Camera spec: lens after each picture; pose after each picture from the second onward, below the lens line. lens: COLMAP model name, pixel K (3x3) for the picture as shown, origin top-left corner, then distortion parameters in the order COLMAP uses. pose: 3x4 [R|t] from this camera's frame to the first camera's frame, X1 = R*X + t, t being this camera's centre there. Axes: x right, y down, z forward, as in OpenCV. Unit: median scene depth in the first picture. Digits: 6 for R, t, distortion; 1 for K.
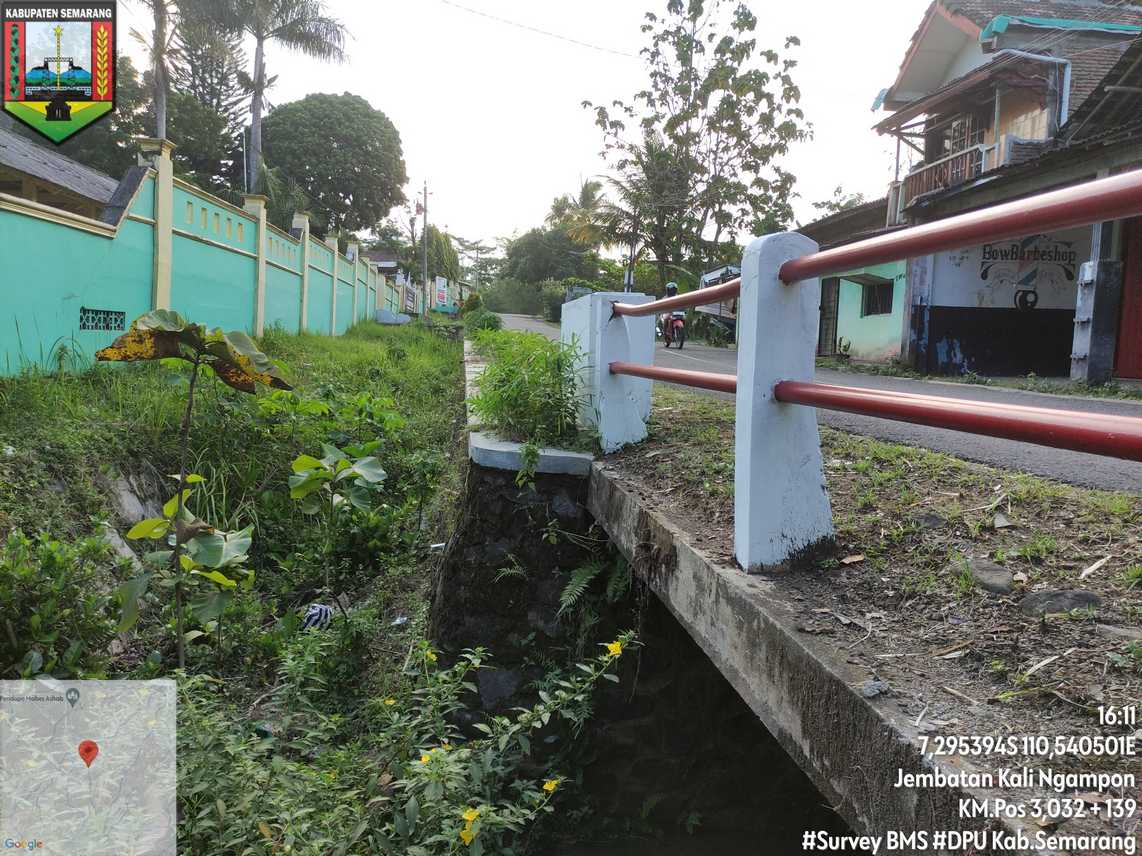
lens RADIAL K [[838.3, 0, 570.9], [0, 838.3, 428.0], [0, 0, 1]] dist [0.043198, -0.039122]
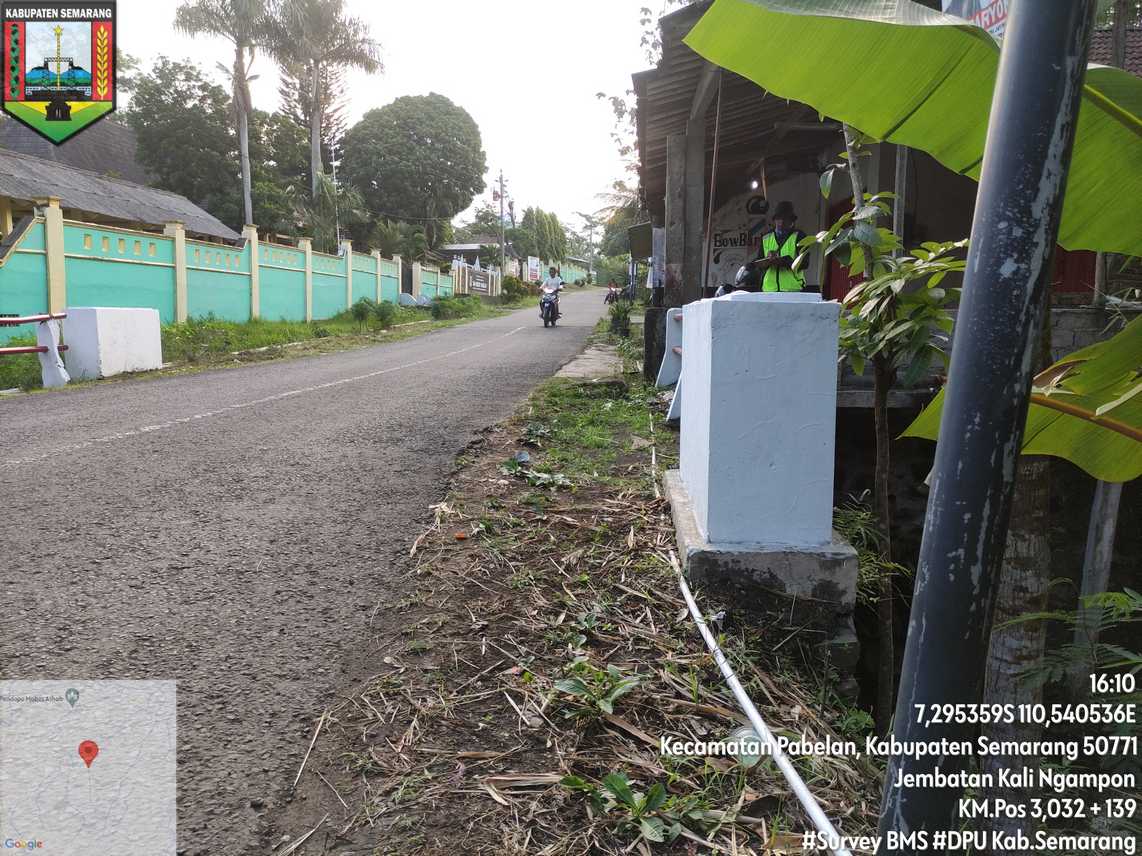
lens RADIAL K [[838.3, 0, 559.4], [0, 838.3, 420.9], [0, 0, 1]] dist [0.043198, -0.039122]
pose [[0.979493, -0.000590, -0.201476, 0.198739], [0.005408, 0.999712, 0.023364, 0.006293], [0.201404, -0.023974, 0.979215, -0.080428]]
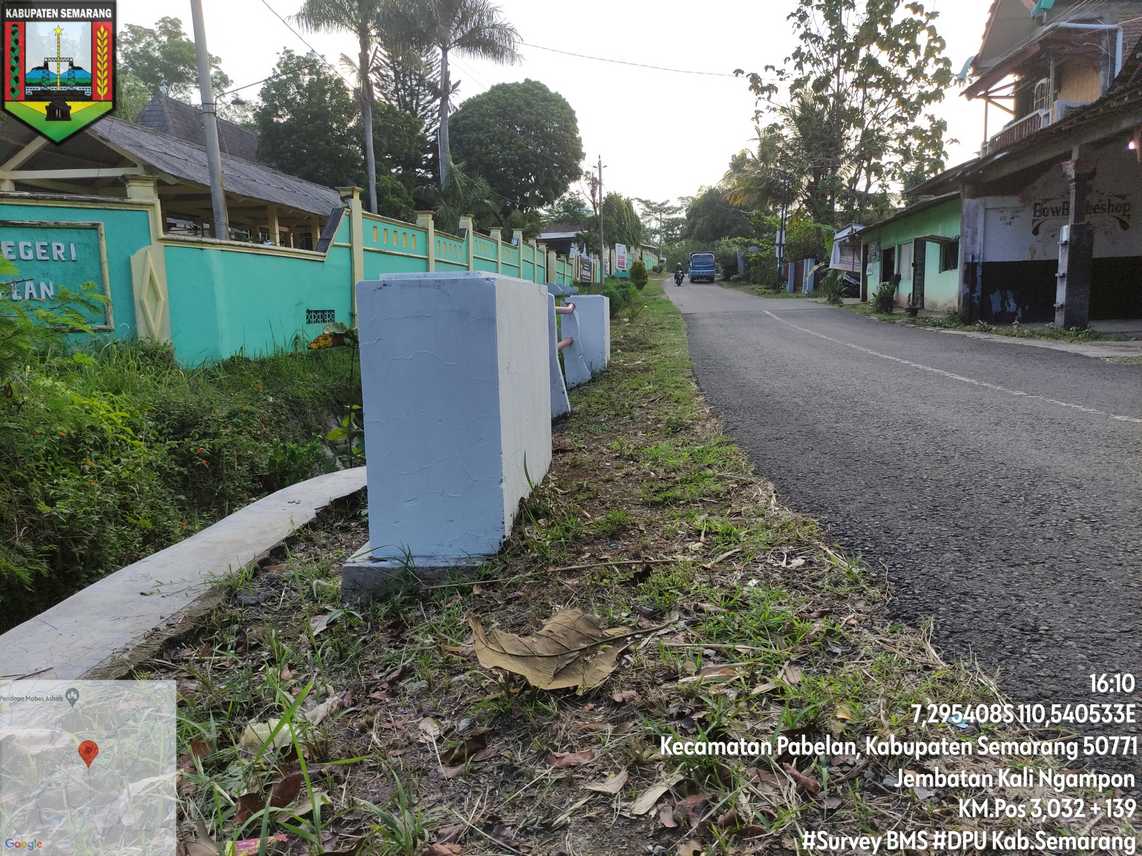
lens RADIAL K [[838.3, 0, 571.2], [0, 838.3, 423.4], [0, 0, 1]] dist [0.043198, -0.039122]
pose [[0.971876, -0.019165, -0.234711, 0.058922], [0.029006, 0.998836, 0.038547, 0.004403], [0.233699, -0.044271, 0.971301, -0.092412]]
